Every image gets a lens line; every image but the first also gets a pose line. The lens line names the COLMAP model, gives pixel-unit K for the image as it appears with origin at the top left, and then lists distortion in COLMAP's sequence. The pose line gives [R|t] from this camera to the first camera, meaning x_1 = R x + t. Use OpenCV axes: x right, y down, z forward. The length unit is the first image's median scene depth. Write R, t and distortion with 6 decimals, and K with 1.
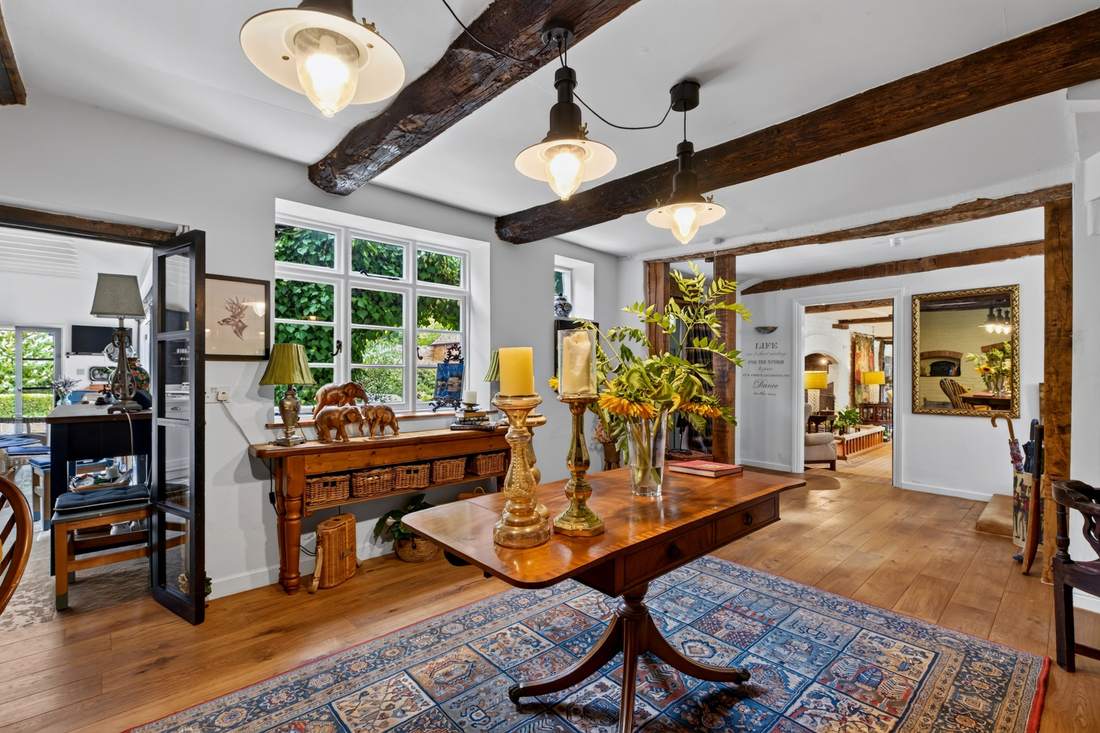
lens RADIAL K [[494.7, 0, 551.2], [0, 494.7, 372.4], [0, 0, 1]] dist [-0.013658, 0.000800]
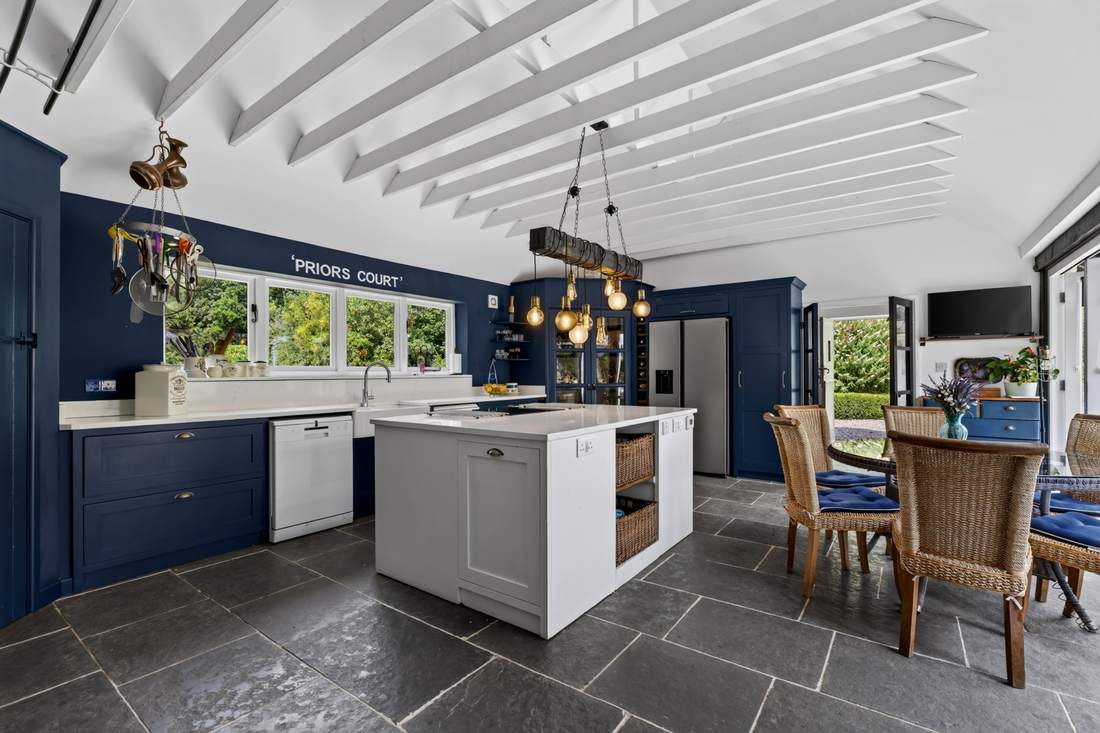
lens RADIAL K [[494.7, 0, 549.8], [0, 494.7, 370.8], [0, 0, 1]] dist [-0.013658, 0.000800]
pose [[0.203029, -0.007075, -0.979147, -0.249758], [0.006308, 0.999963, -0.005917, 0.002848], [0.979152, -0.004975, 0.203067, 0.210044]]
